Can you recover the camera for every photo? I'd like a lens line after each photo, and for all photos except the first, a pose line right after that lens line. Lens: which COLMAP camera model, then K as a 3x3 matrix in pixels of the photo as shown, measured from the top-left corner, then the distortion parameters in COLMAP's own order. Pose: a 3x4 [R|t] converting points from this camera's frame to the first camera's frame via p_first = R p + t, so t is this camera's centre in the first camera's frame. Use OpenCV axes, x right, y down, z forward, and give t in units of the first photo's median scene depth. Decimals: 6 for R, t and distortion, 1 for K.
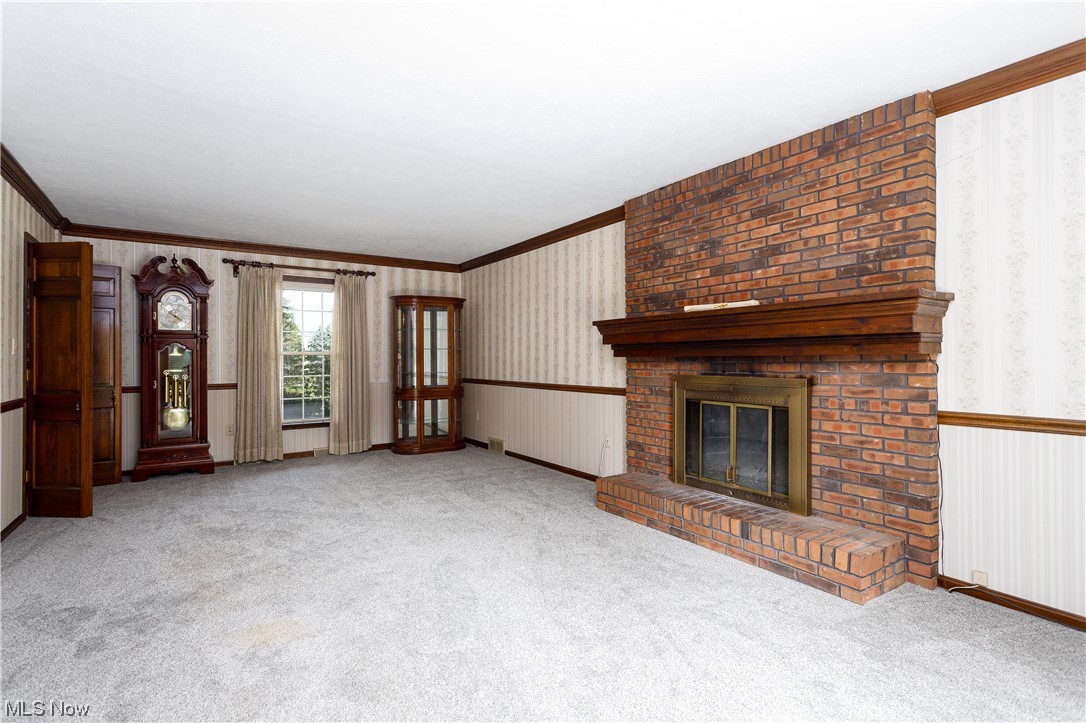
lens RADIAL K [[516.1, 0, 546.1], [0, 516.1, 356.7], [0, 0, 1]] dist [0.004182, 0.000591]
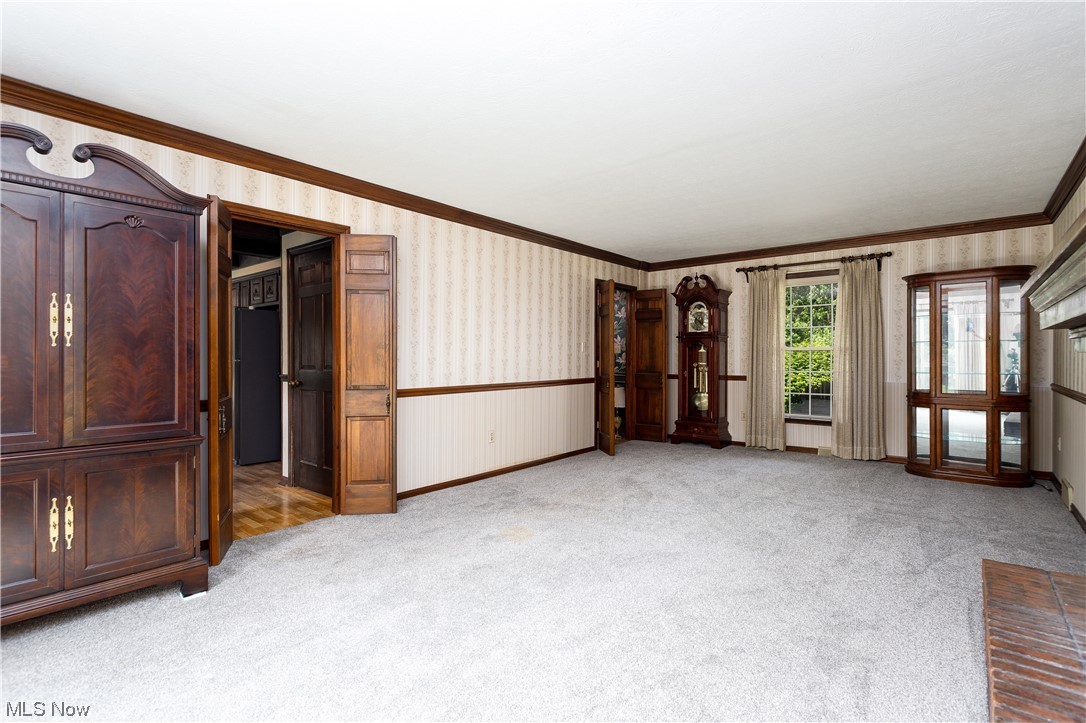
lens RADIAL K [[516.1, 0, 546.1], [0, 516.1, 356.7], [0, 0, 1]] dist [0.004182, 0.000591]
pose [[0.282823, 0.005211, -0.959158, 0.407105], [0.003378, 0.999974, 0.006429, 0.000539], [0.959166, -0.005058, 0.282798, 0.278094]]
